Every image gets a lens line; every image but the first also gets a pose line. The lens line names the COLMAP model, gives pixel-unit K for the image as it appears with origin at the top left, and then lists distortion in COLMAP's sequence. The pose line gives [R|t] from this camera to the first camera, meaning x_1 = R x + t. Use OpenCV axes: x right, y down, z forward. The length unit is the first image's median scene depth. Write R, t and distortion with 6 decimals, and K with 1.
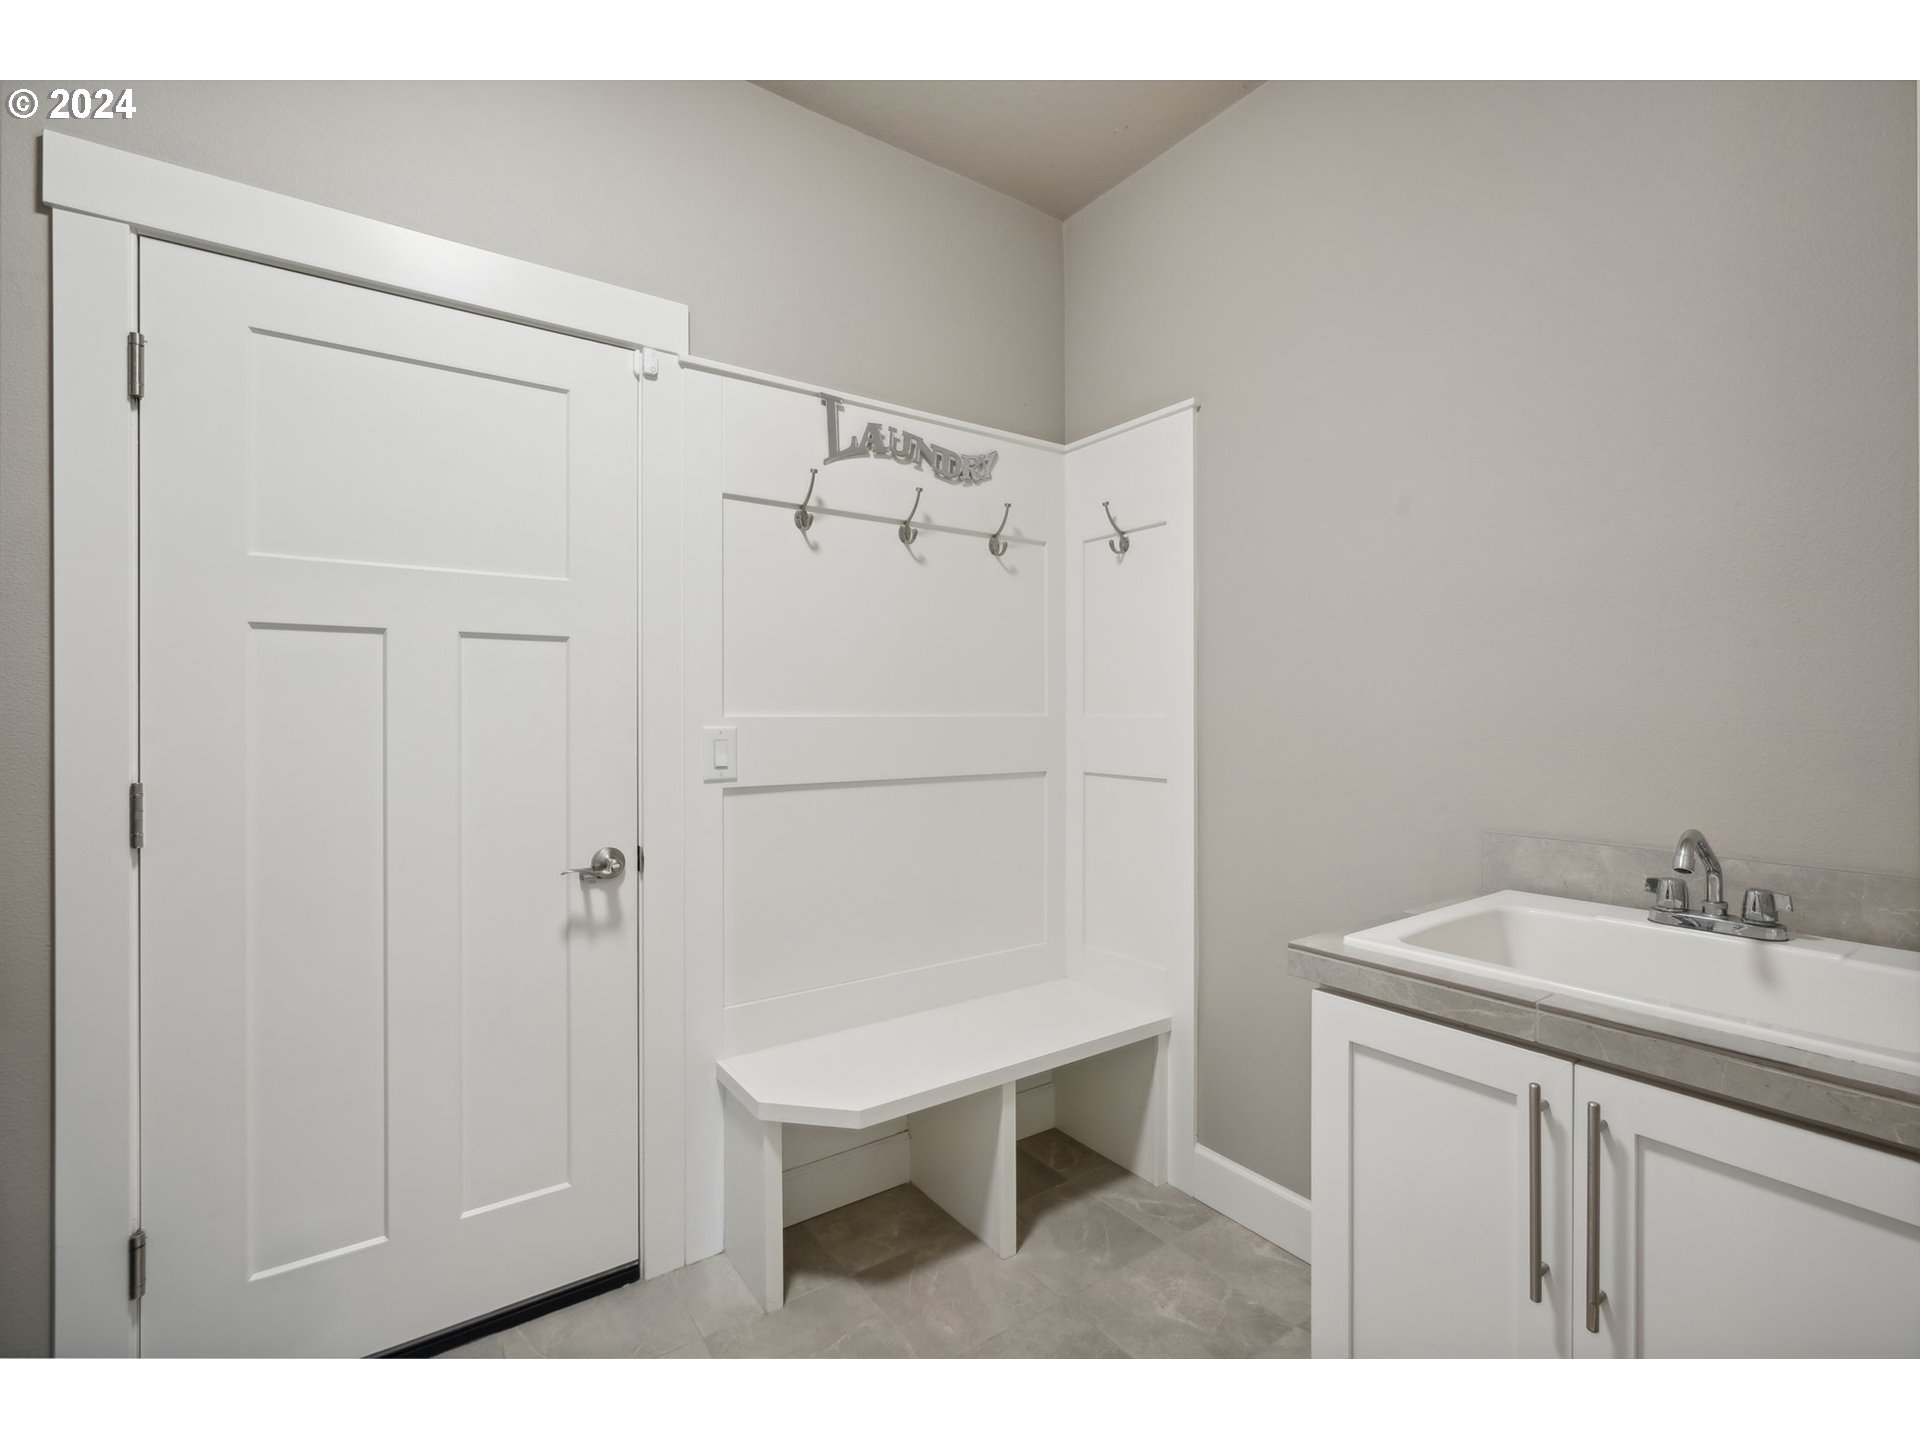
lens RADIAL K [[888.1, 0, 958.3], [0, 888.1, 712.6], [0, 0, 1]] dist [-0.010719, 0.000003]
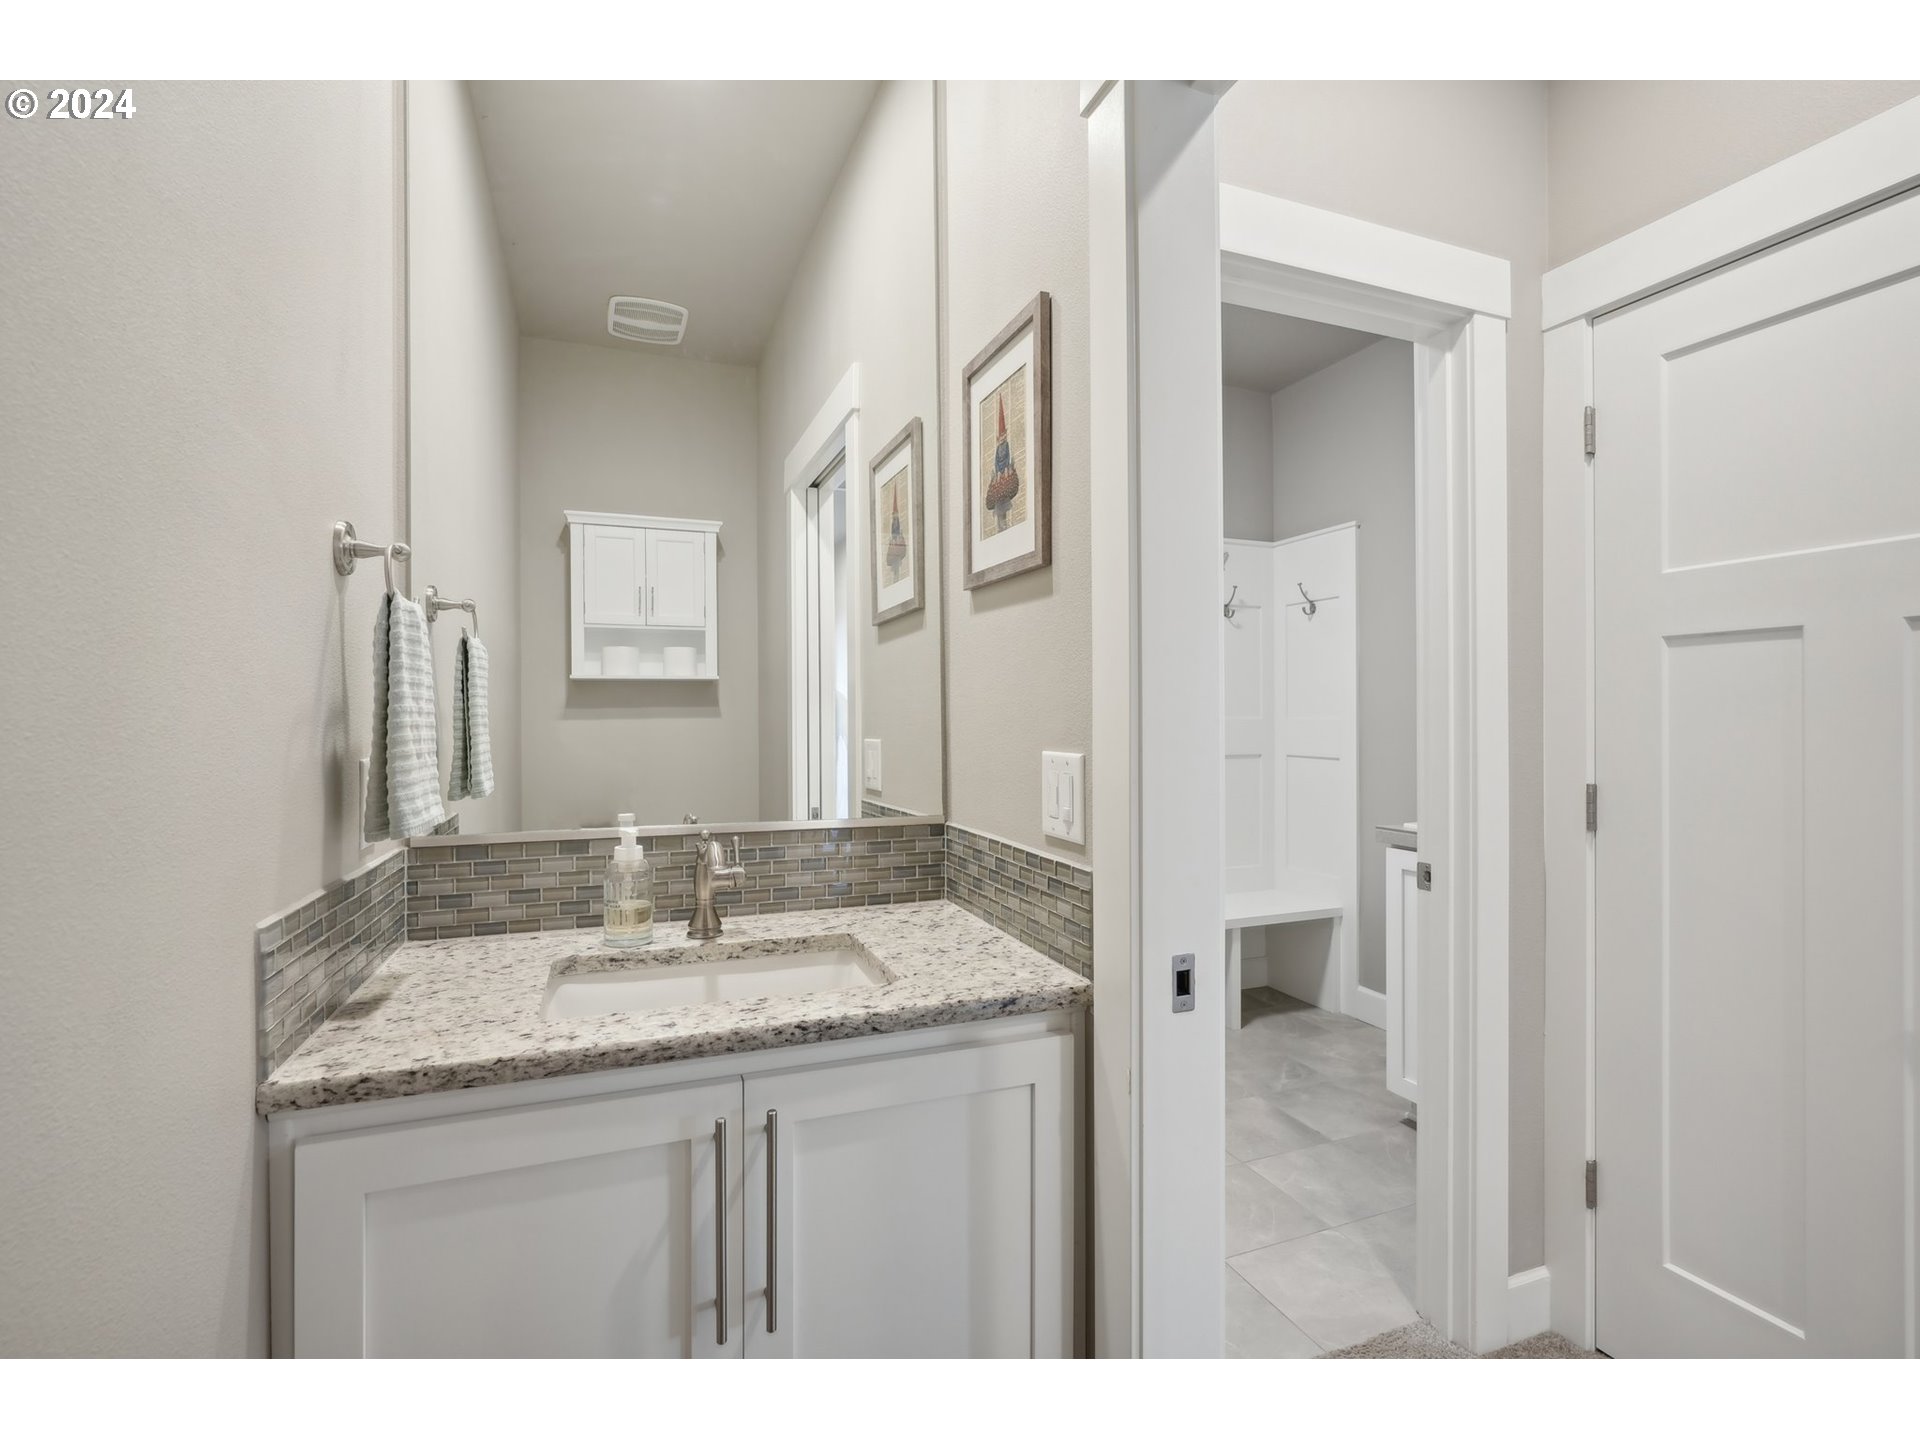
lens RADIAL K [[888.1, 0, 963.5], [0, 888.1, 715.2], [0, 0, 1]] dist [-0.010719, 0.000003]
pose [[0.972180, -0.001258, -0.234231, -0.048610], [0.002044, 0.999993, 0.003115, -0.007470], [0.234225, -0.003507, 0.972176, -0.703259]]
